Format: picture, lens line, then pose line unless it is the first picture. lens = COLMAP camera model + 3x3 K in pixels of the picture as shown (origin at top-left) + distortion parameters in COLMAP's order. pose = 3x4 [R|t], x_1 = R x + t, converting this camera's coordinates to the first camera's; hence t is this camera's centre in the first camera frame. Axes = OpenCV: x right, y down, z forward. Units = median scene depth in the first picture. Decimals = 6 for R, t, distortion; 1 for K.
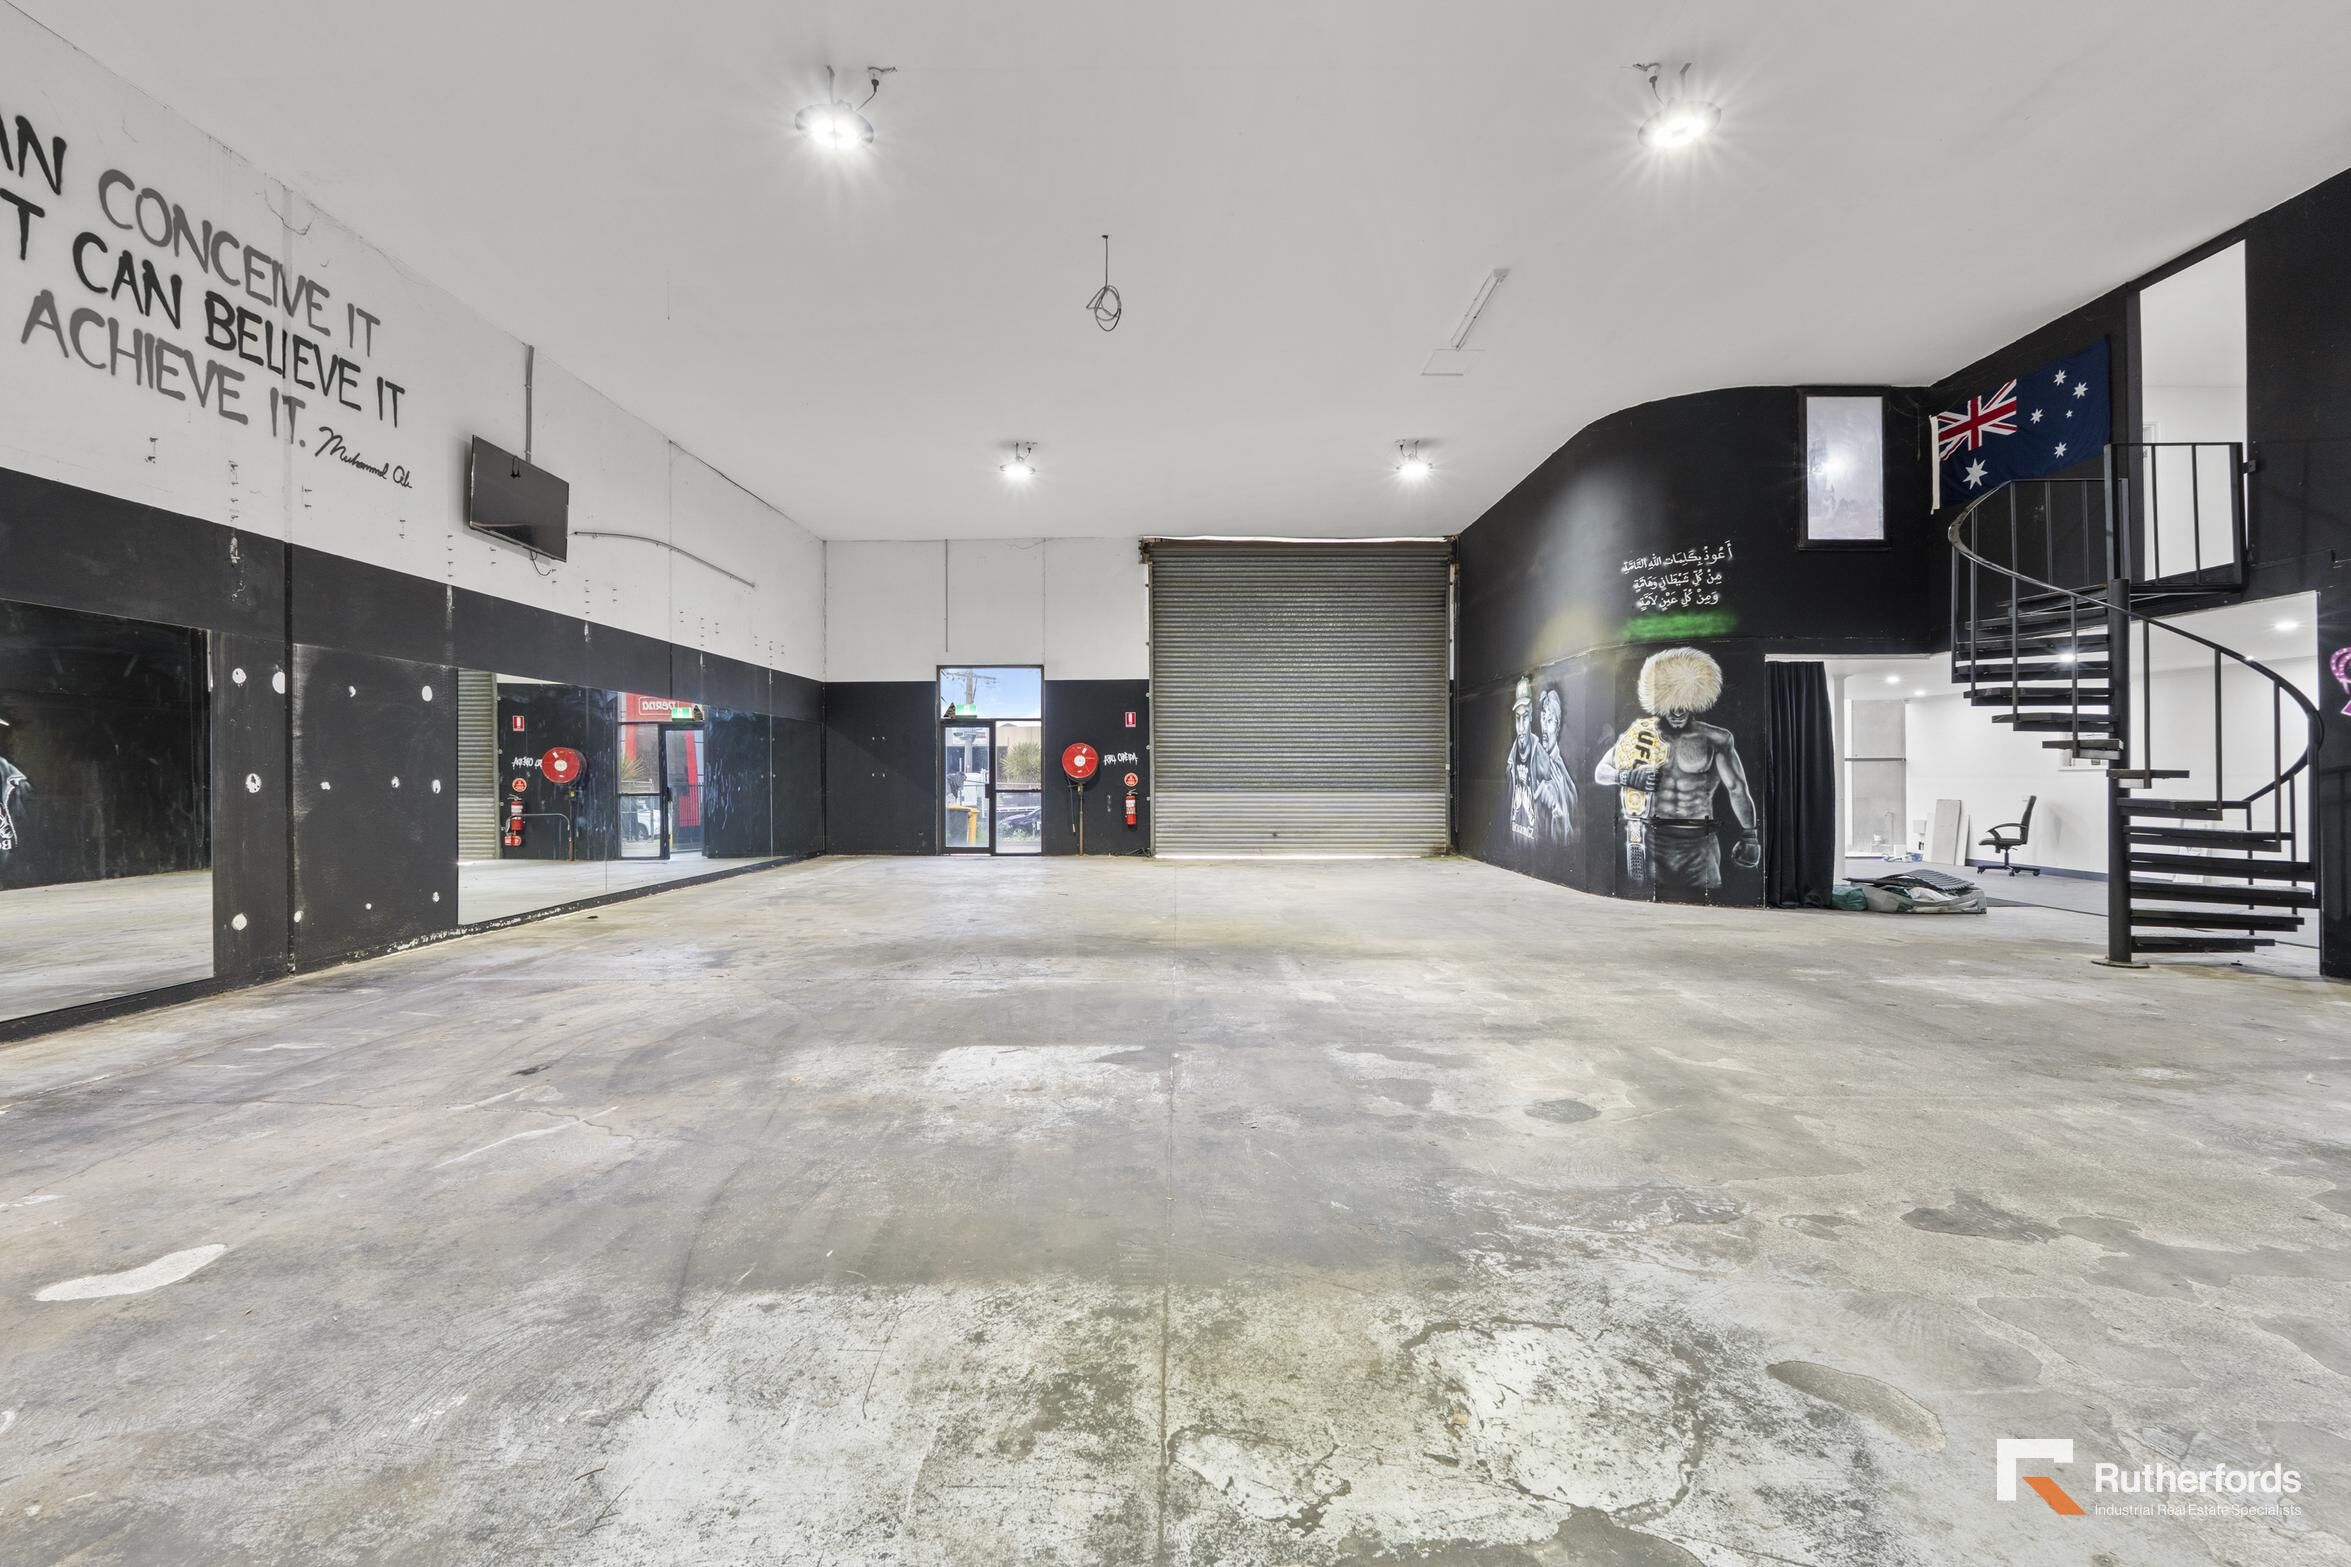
lens RADIAL K [[1030.6, 0, 1168.7], [0, 1030.6, 770.4], [0, 0, 1]] dist [-0.005475, 0.001179]
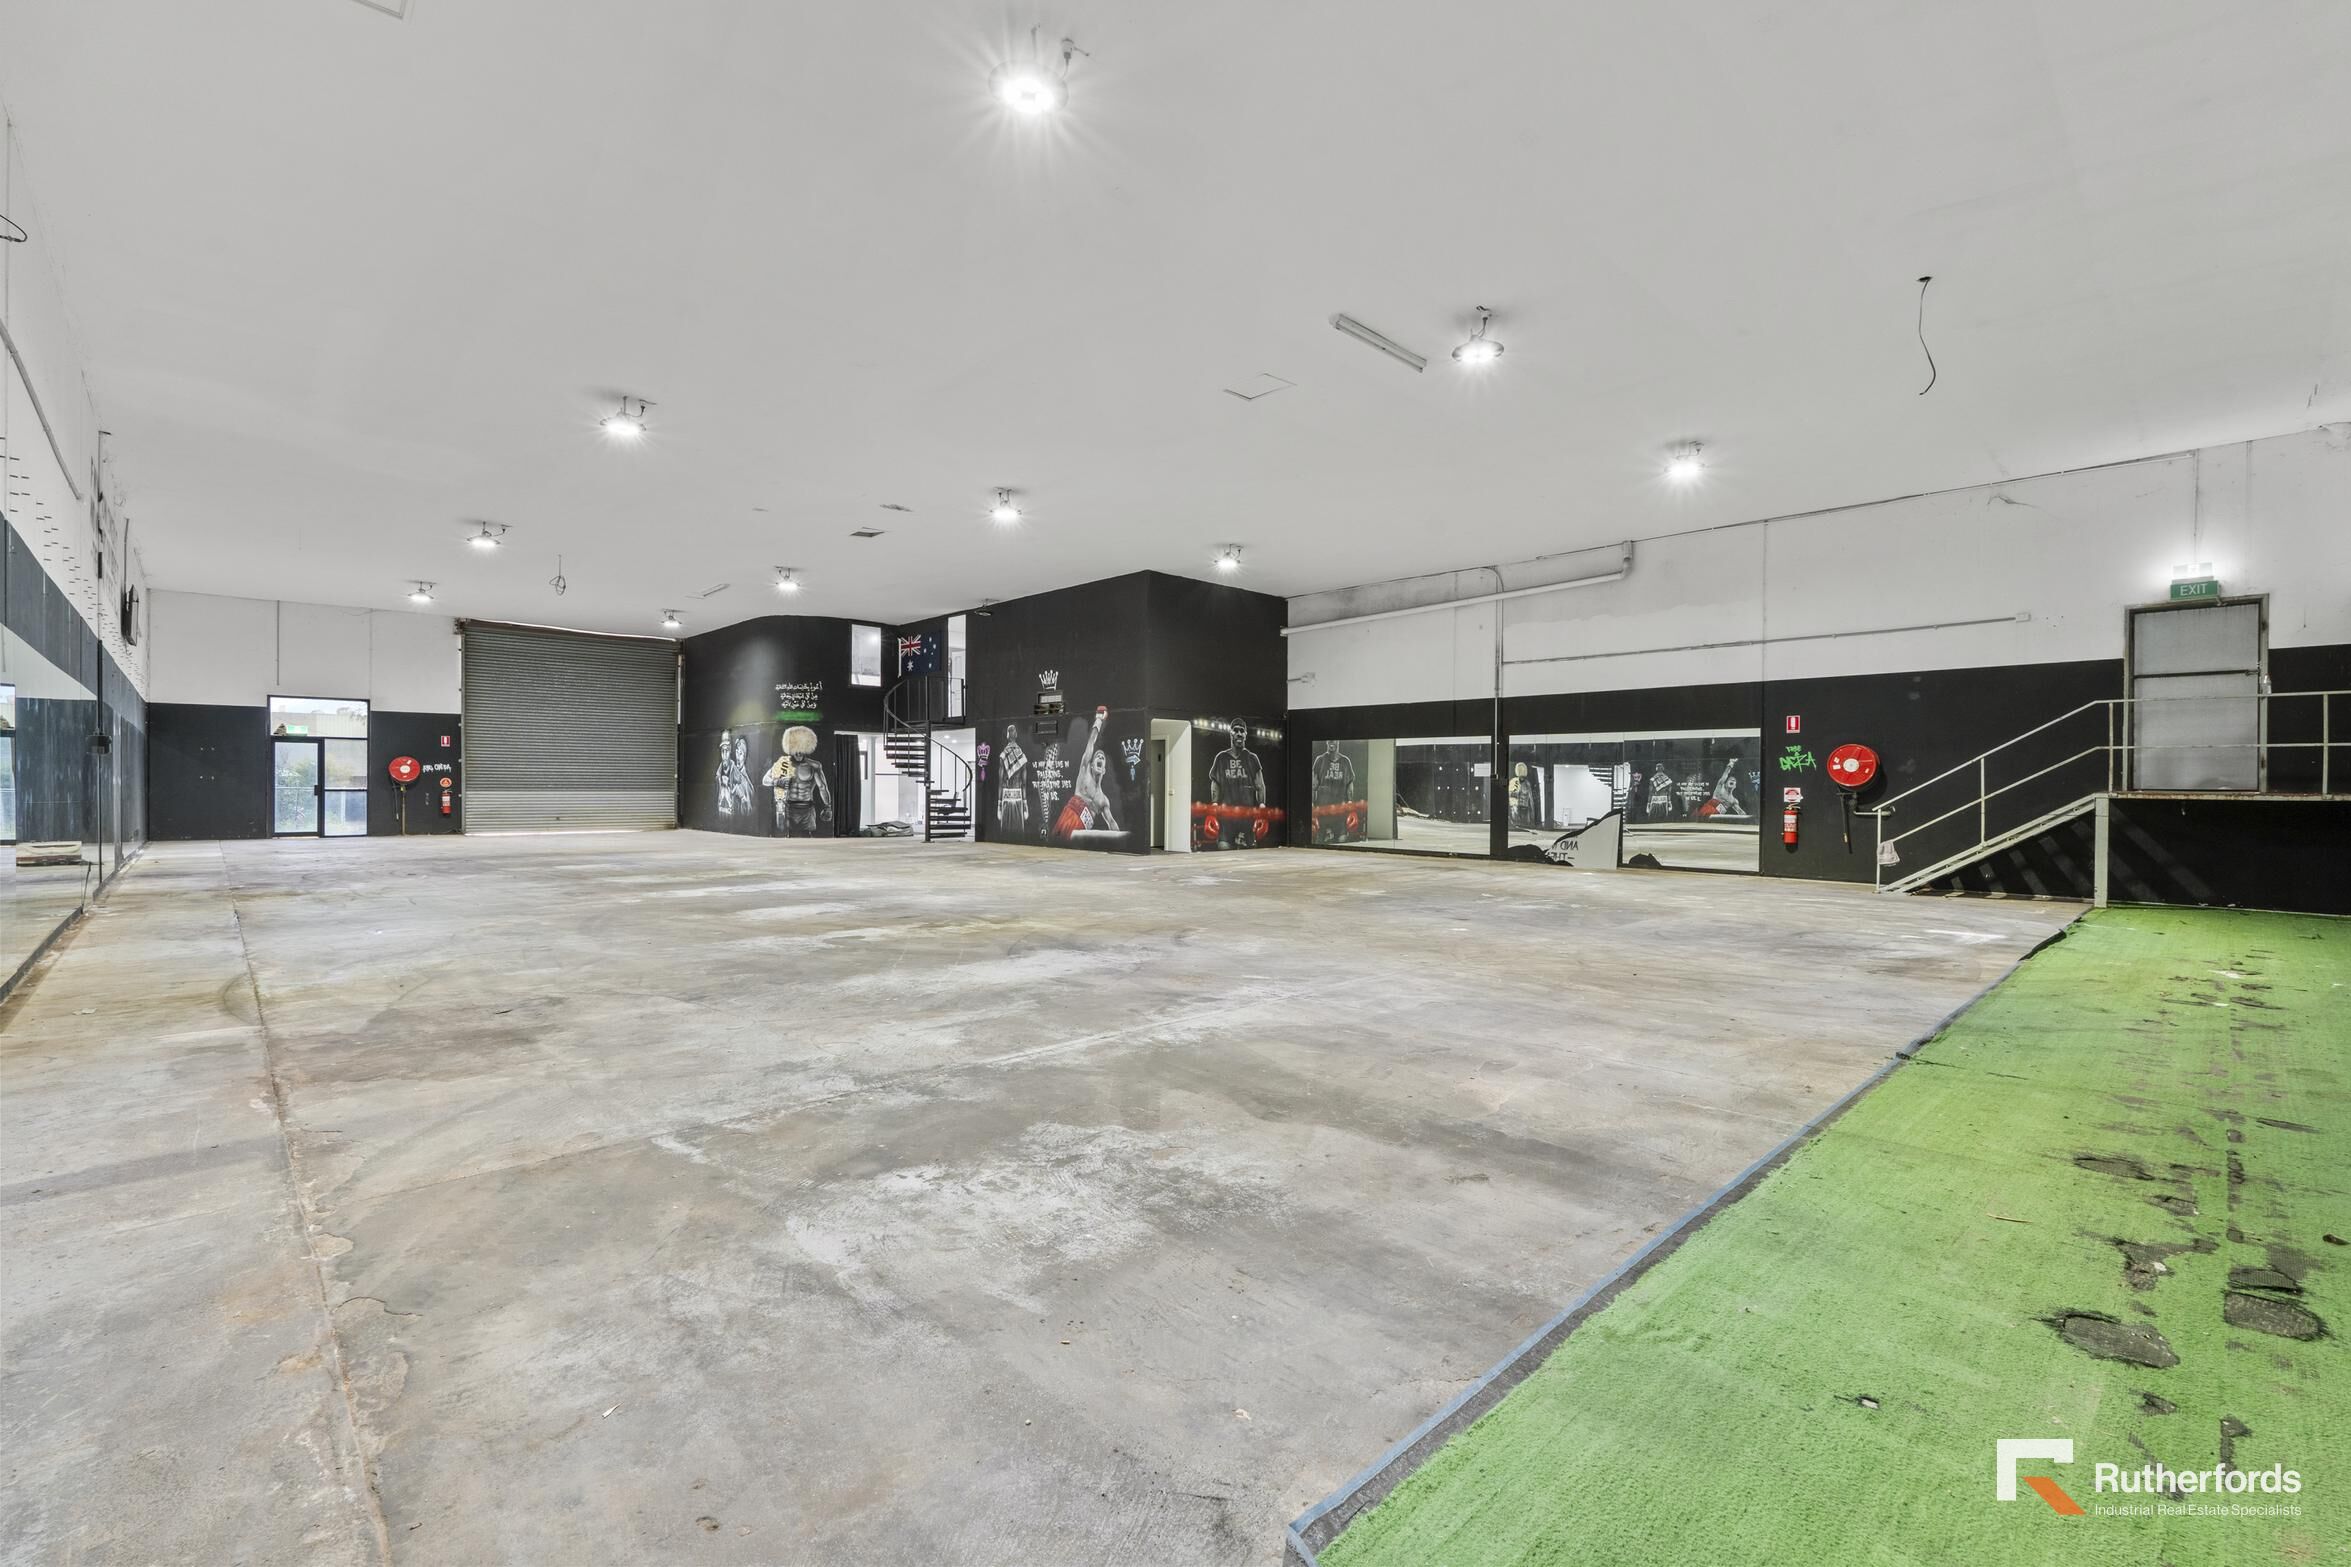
lens RADIAL K [[1030.6, 0, 1177.6], [0, 1030.6, 785.5], [0, 0, 1]] dist [-0.005475, 0.001179]
pose [[0.717651, 0.004414, 0.696389, -0.582162], [-0.009666, 0.999947, 0.003623, -0.003679], [-0.696336, -0.009332, 0.717656, -1.446545]]
